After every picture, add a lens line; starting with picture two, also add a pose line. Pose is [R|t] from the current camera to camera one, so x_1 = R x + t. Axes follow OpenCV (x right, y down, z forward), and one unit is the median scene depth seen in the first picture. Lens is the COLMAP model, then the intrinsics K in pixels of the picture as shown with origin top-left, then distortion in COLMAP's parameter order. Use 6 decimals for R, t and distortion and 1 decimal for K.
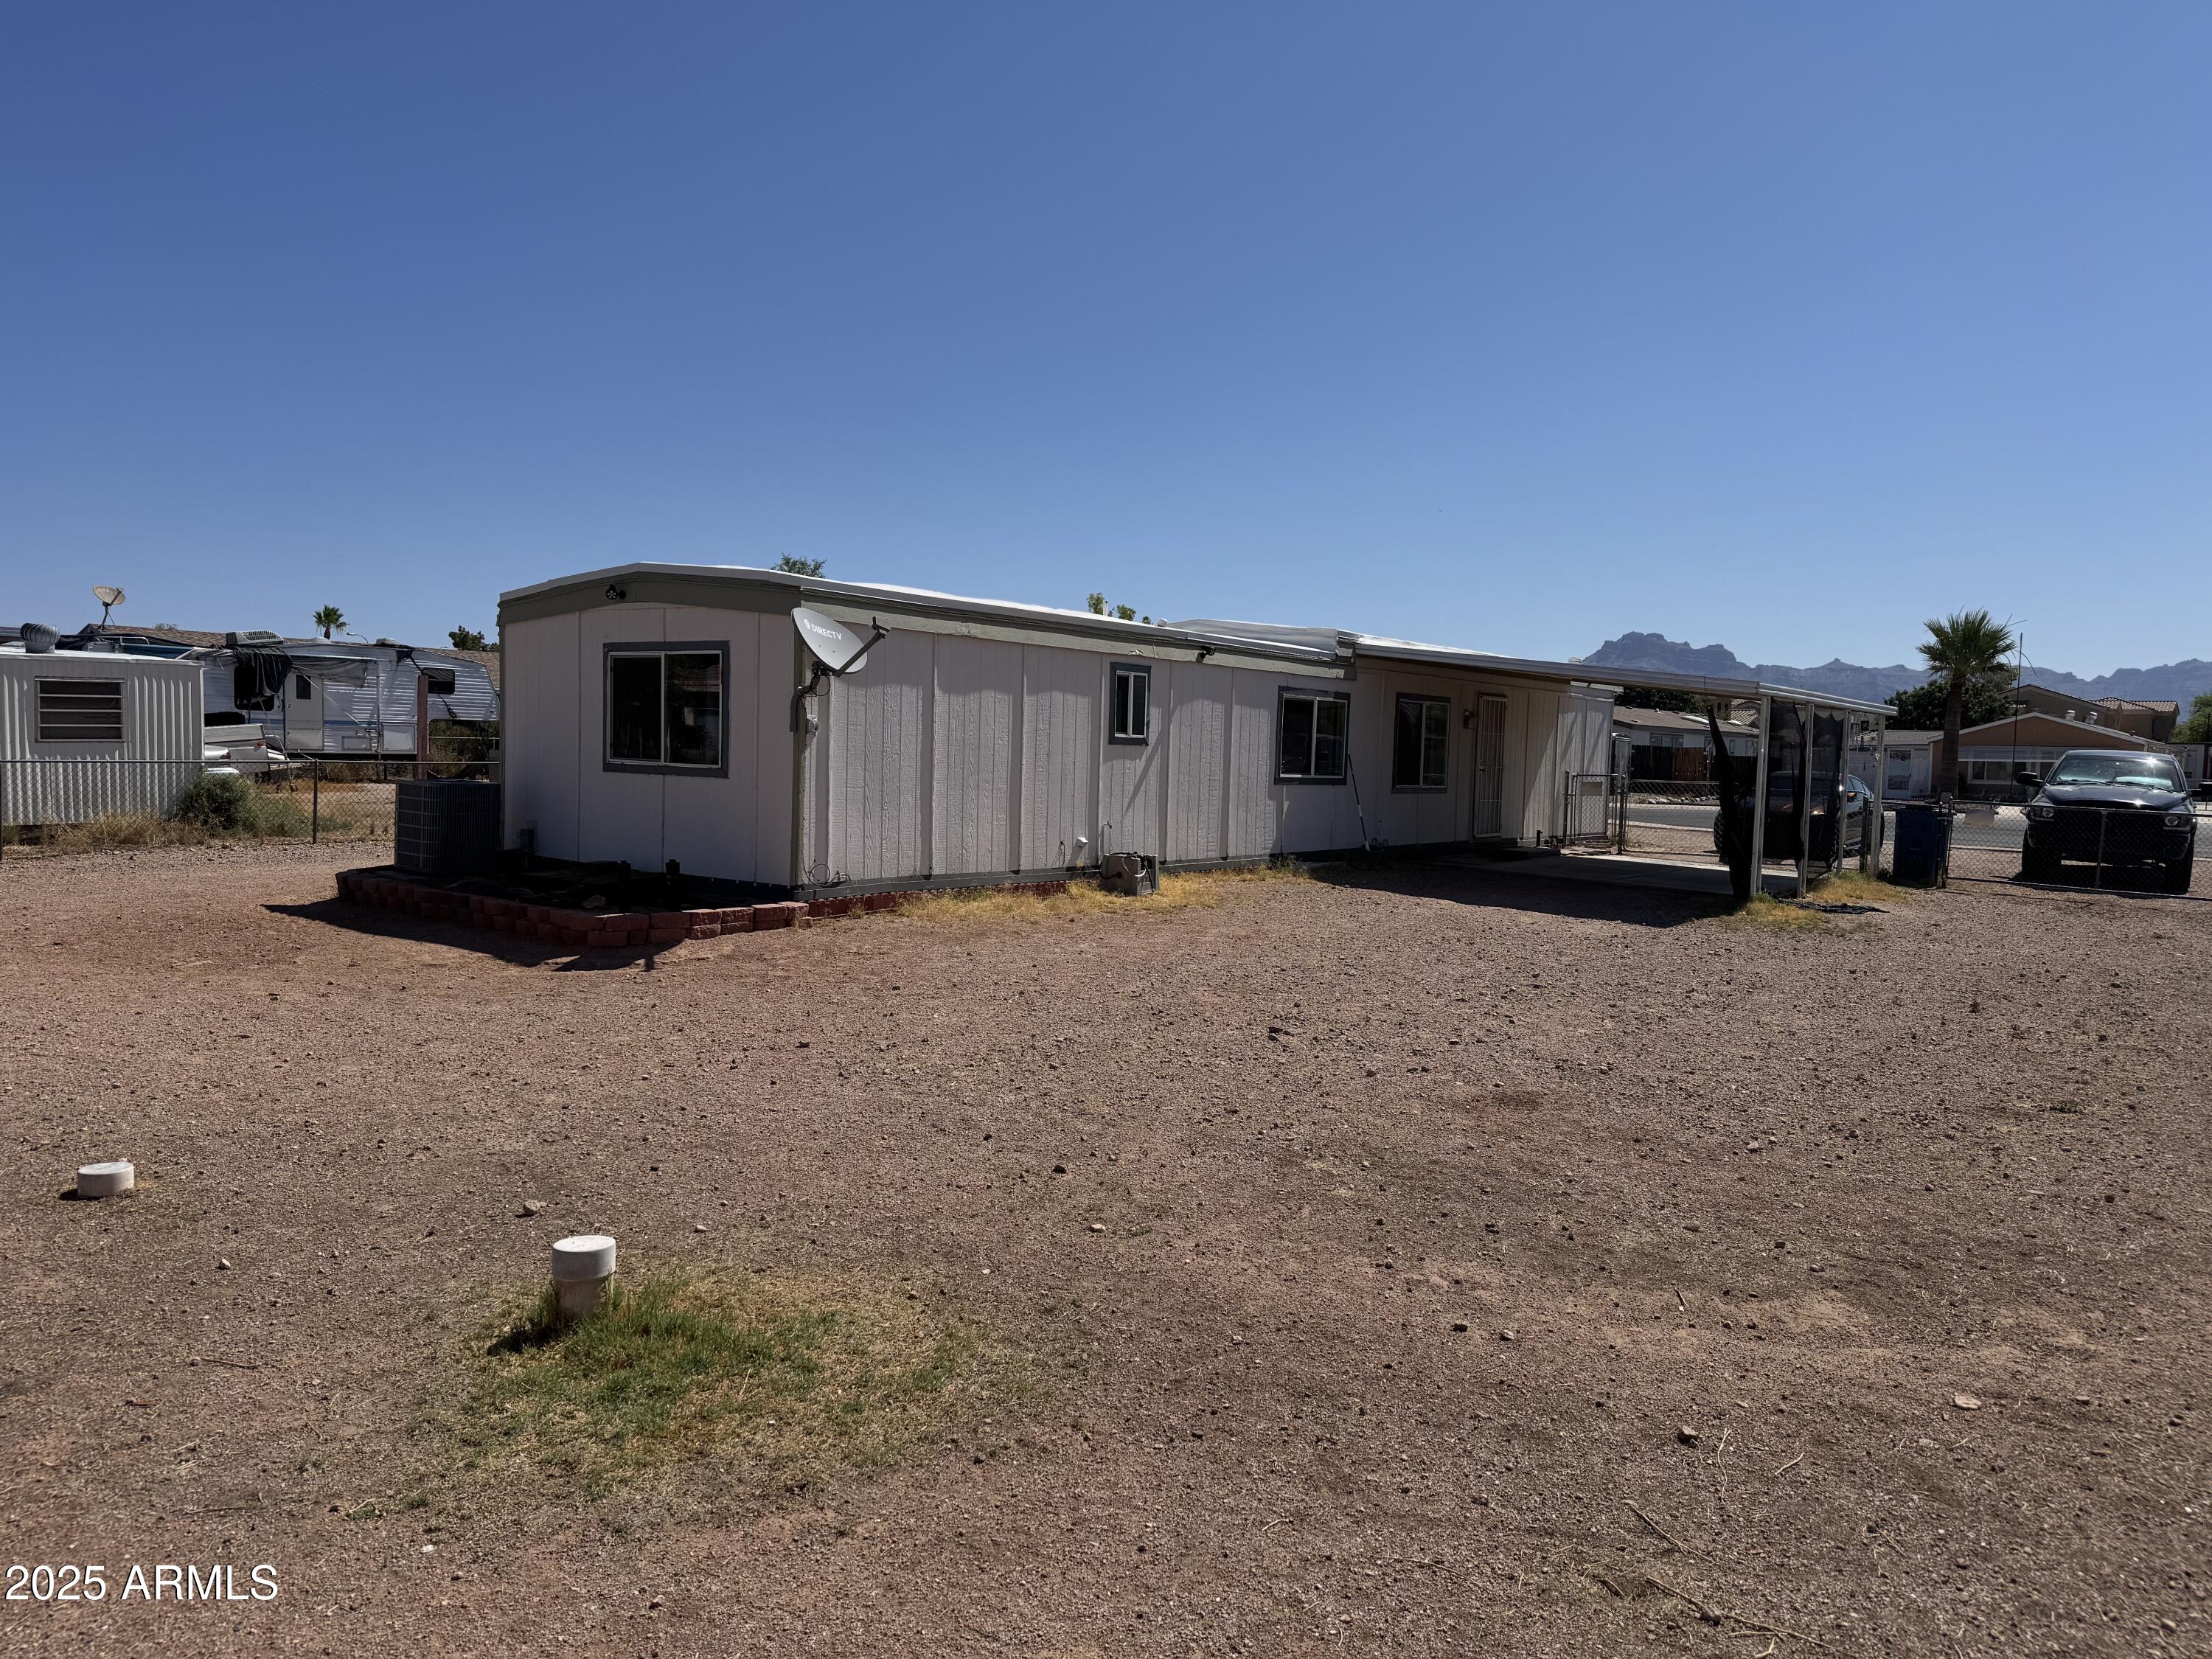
lens RADIAL K [[1543.7, 0, 1110.5], [0, 1543.7, 834.7], [0, 0, 1]] dist [0.178100, -0.268424]
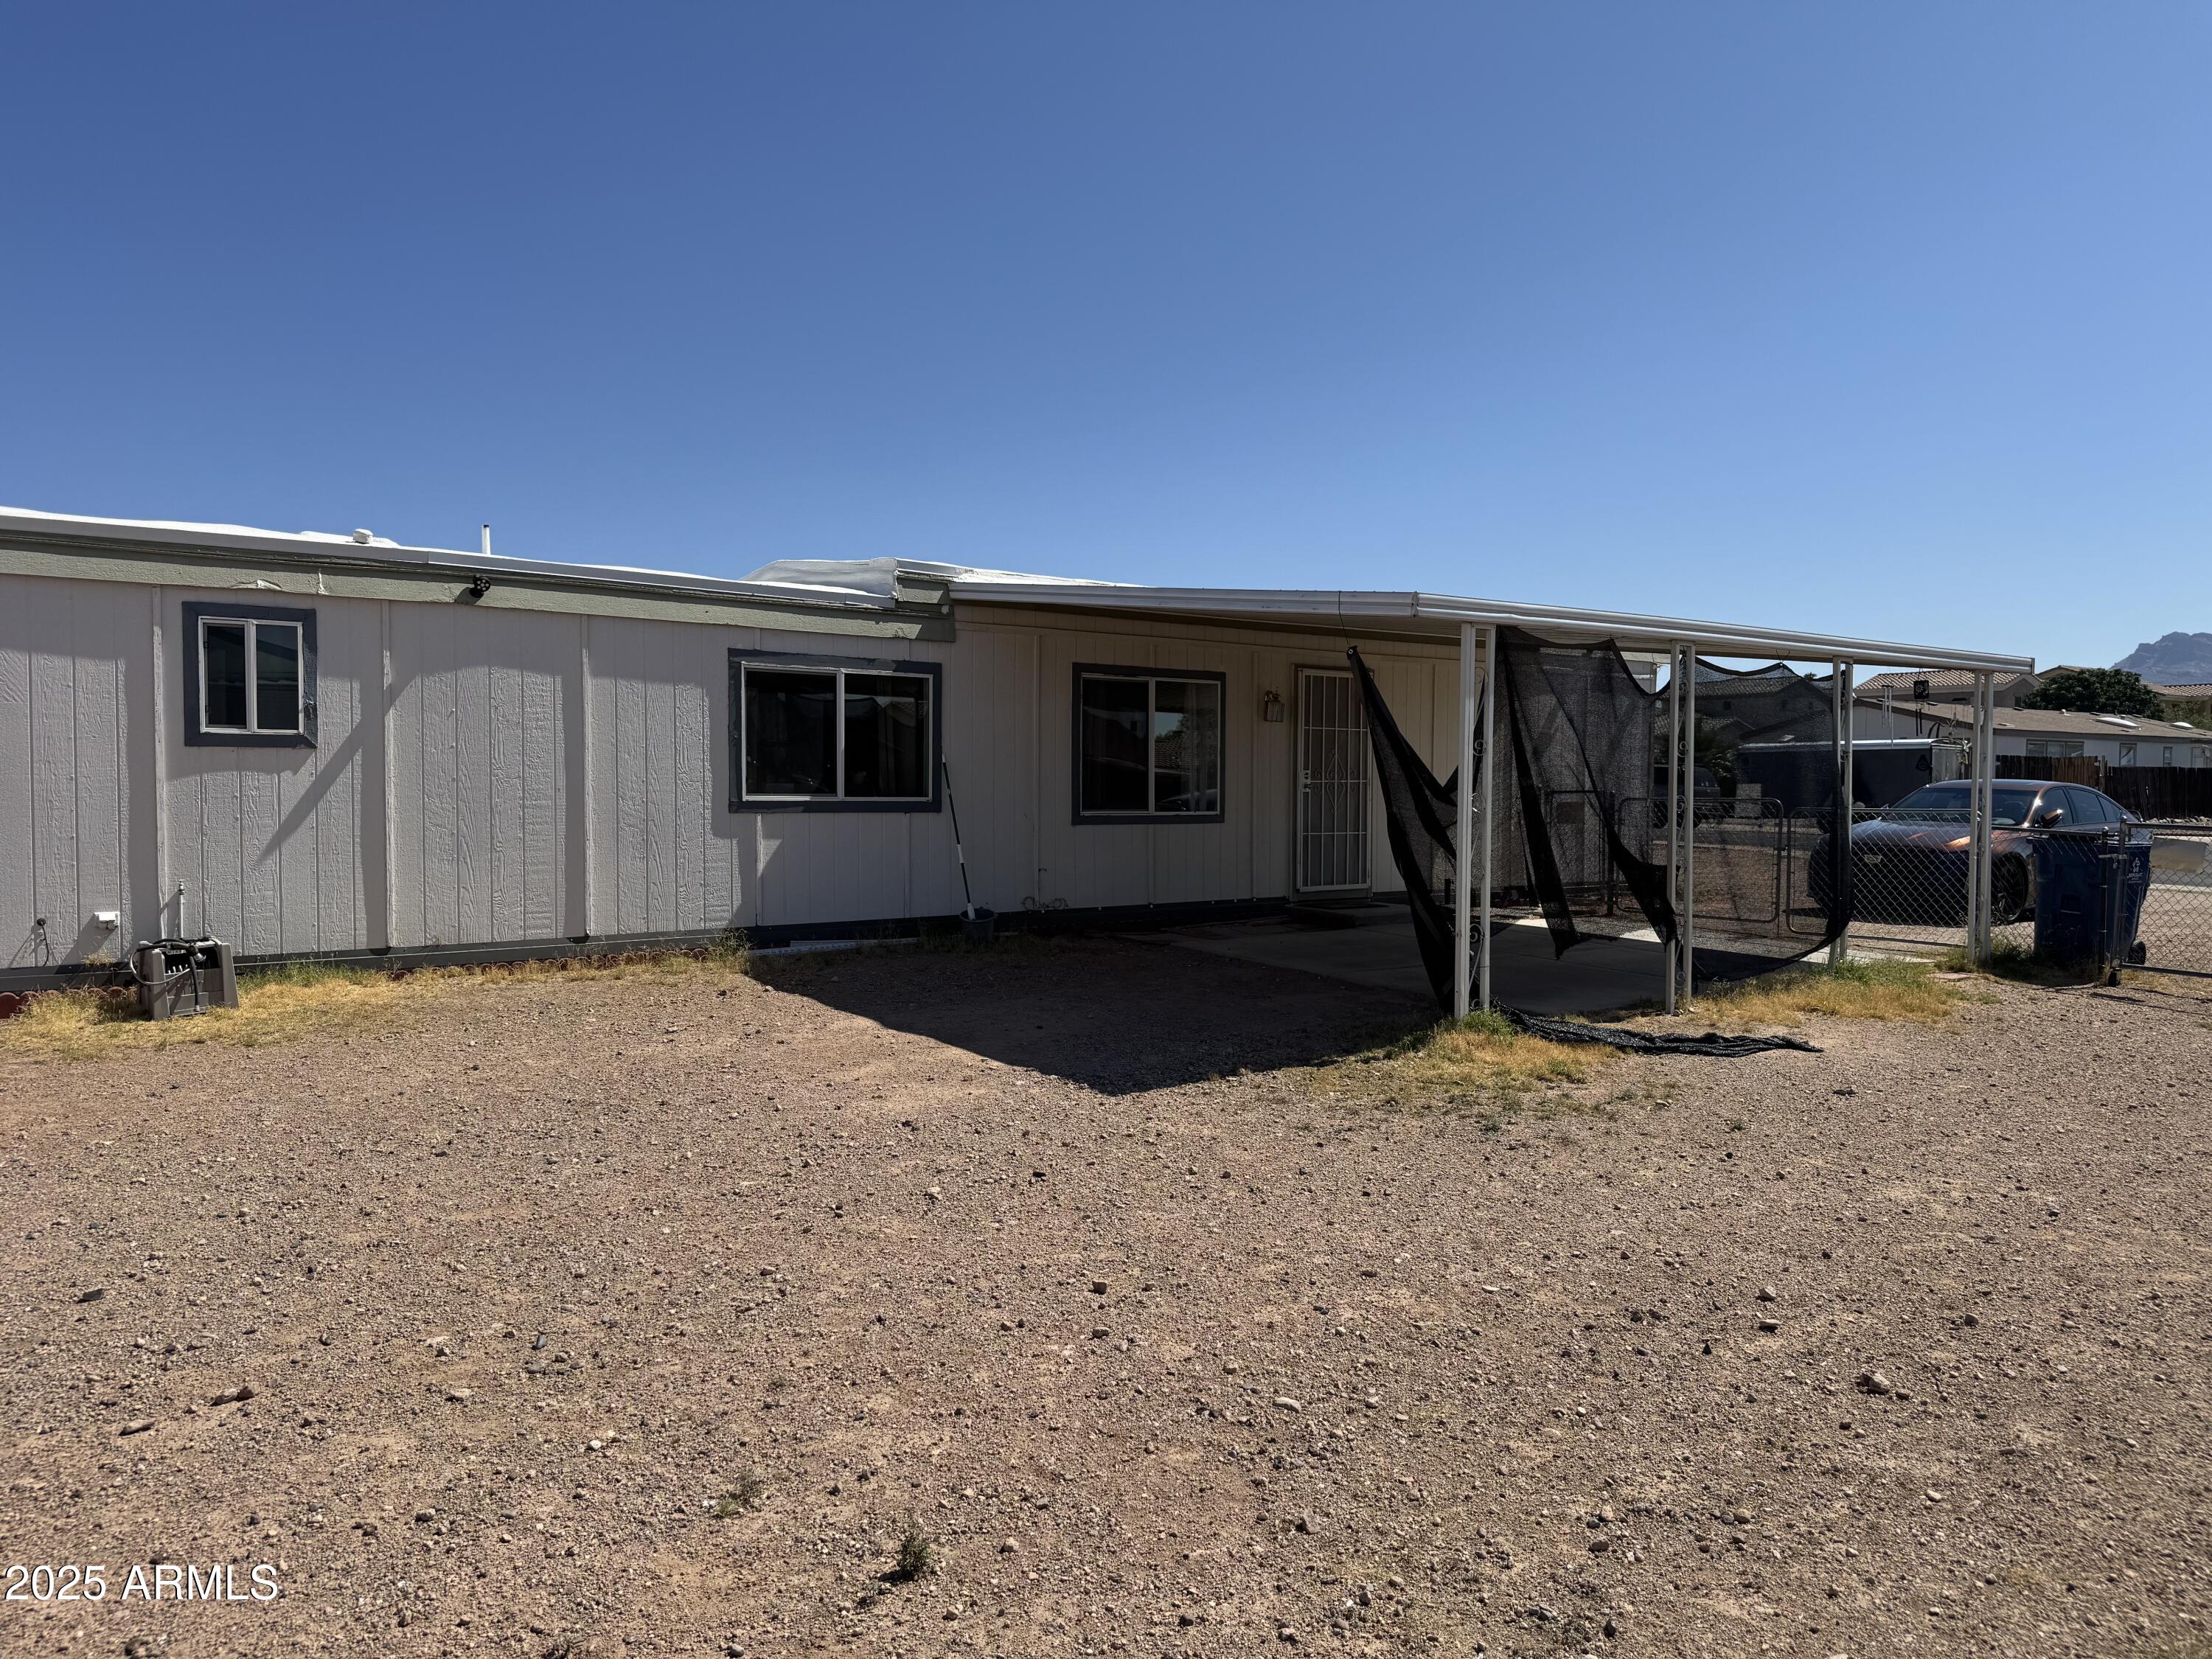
lens RADIAL K [[1543.7, 0, 1110.5], [0, 1543.7, 834.7], [0, 0, 1]] dist [0.178100, -0.268424]
pose [[0.964397, -0.003833, -0.264431, 0.391574], [0.000447, 0.999917, -0.012862, -0.015301], [0.264459, 0.012285, 0.964319, 0.434660]]
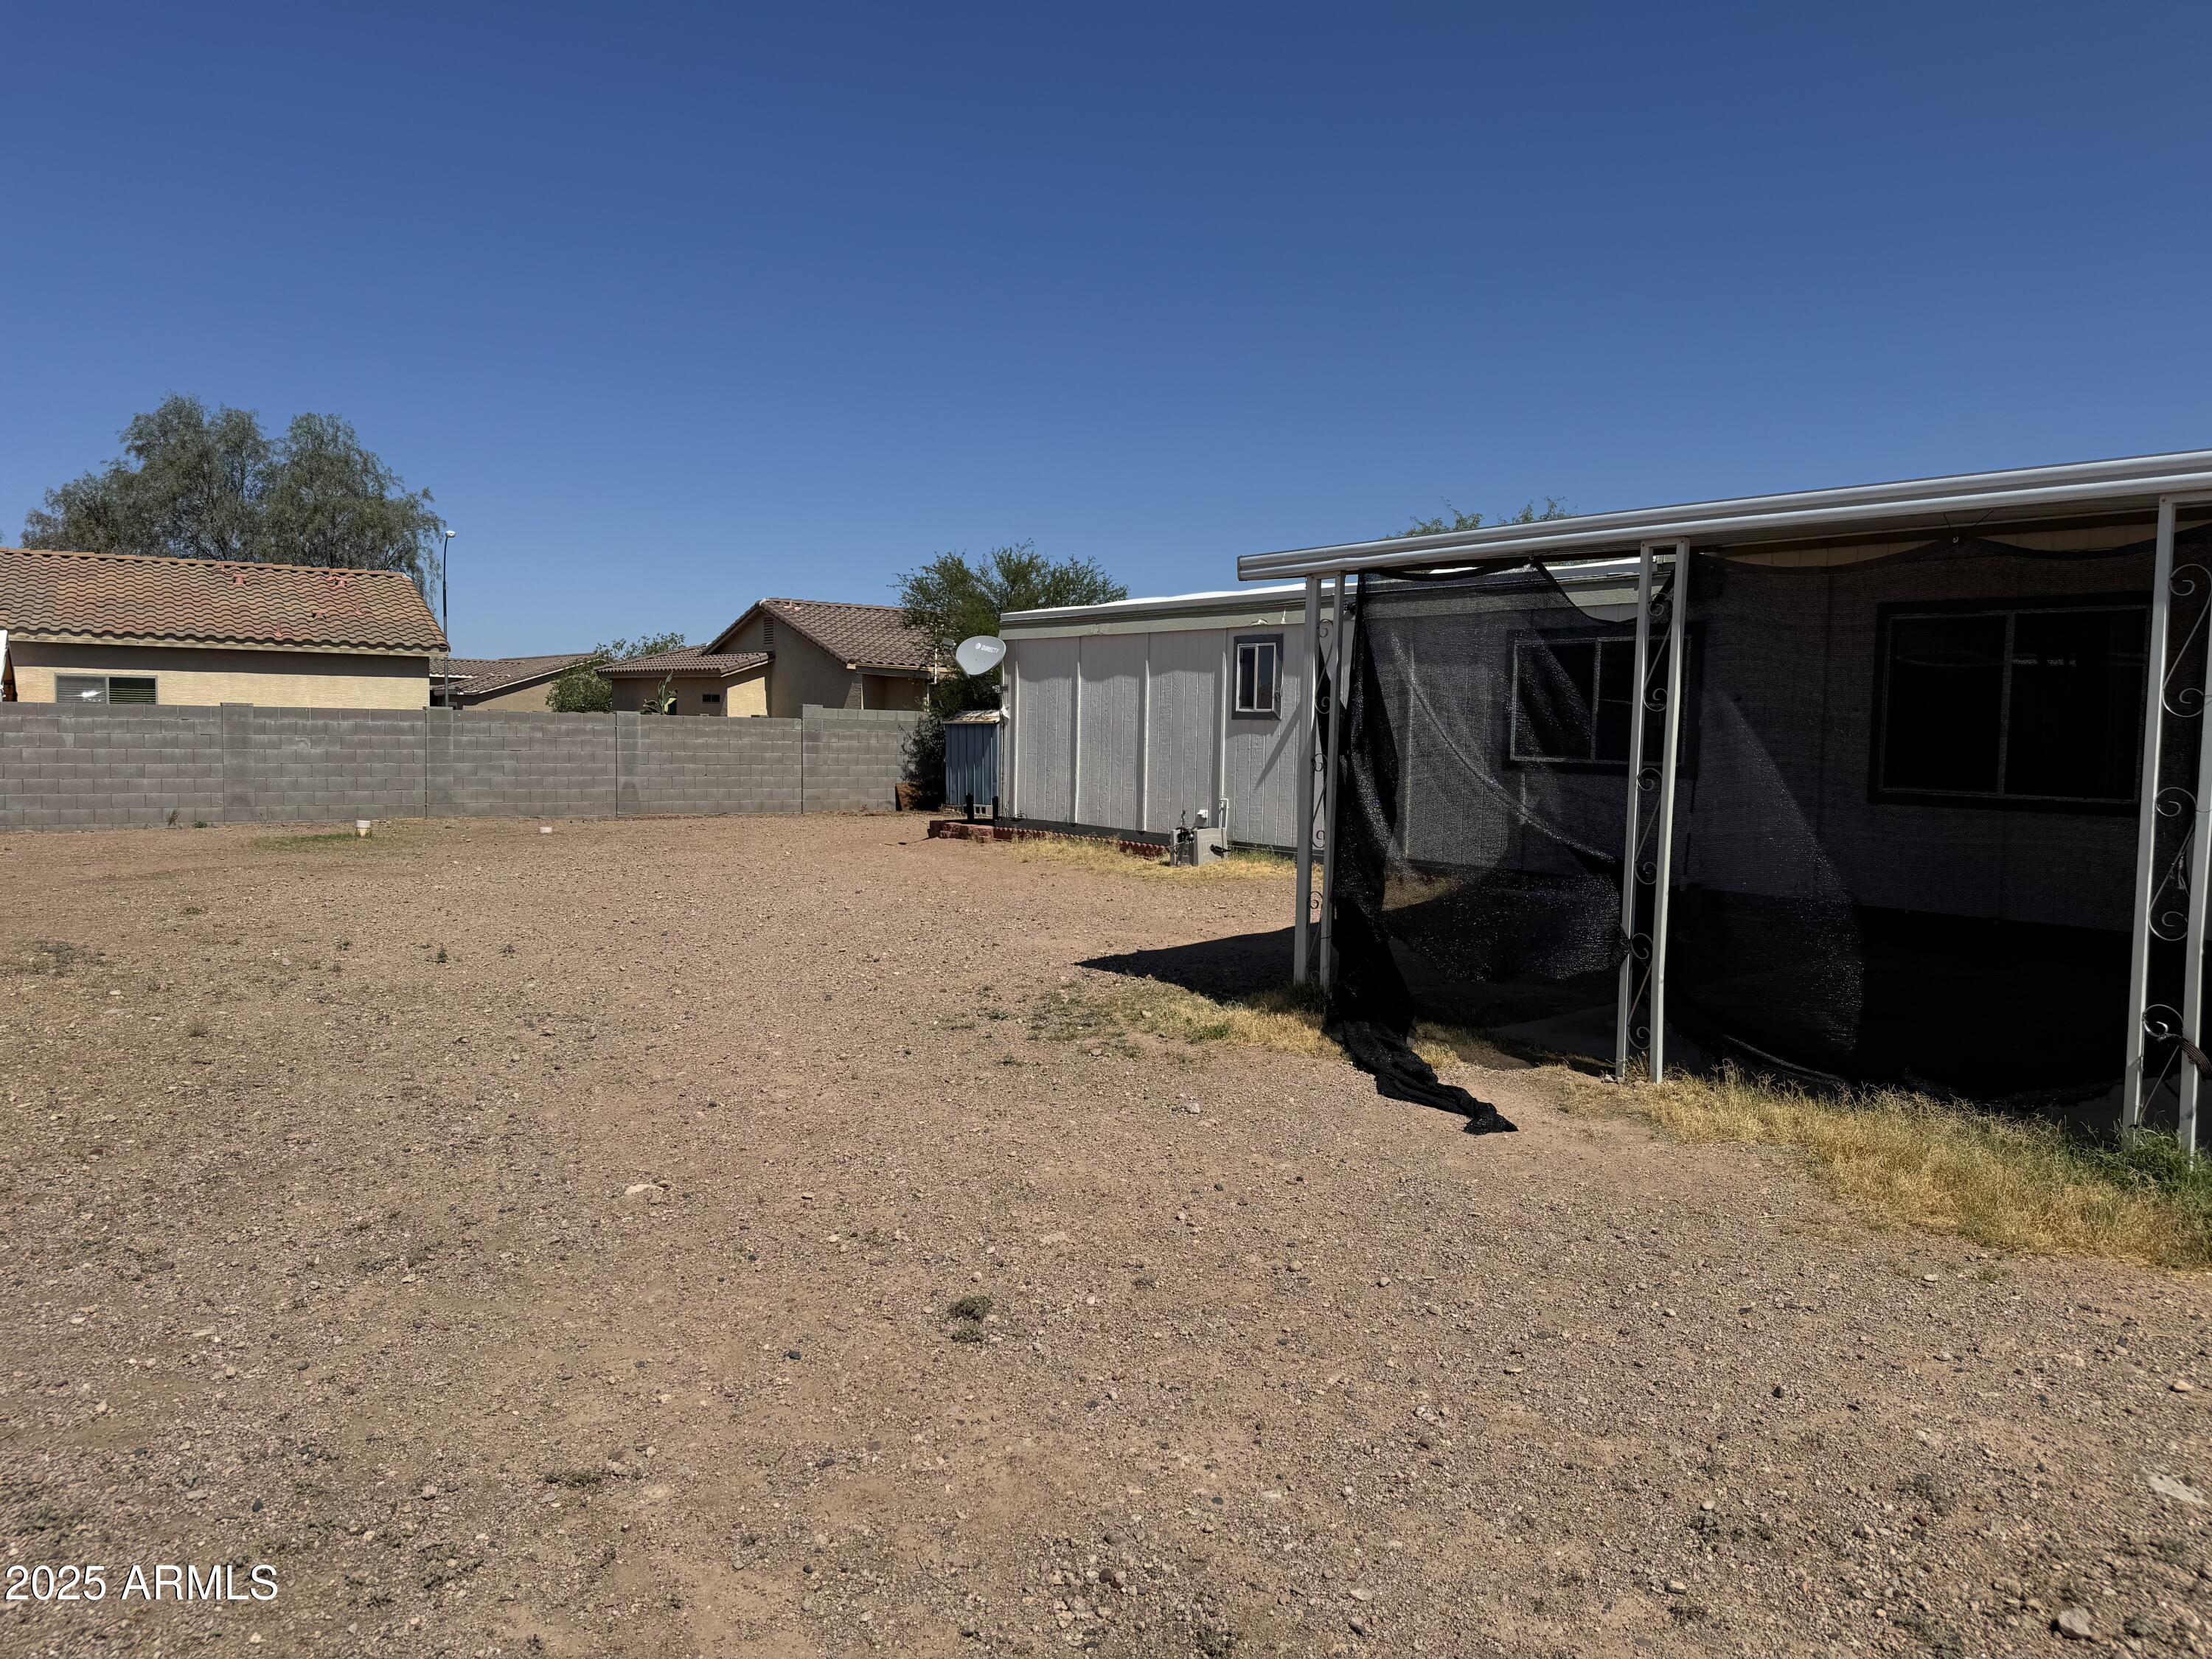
lens RADIAL K [[1585.0, 0, 1106.7], [0, 1585.0, 860.3], [0, 0, 1]] dist [-0.005742, -0.005477]
pose [[-0.276304, 0.029543, -0.960616, 0.812837], [-0.106535, 0.992426, 0.061164, -0.018517], [0.955147, 0.119239, -0.271064, 0.989748]]
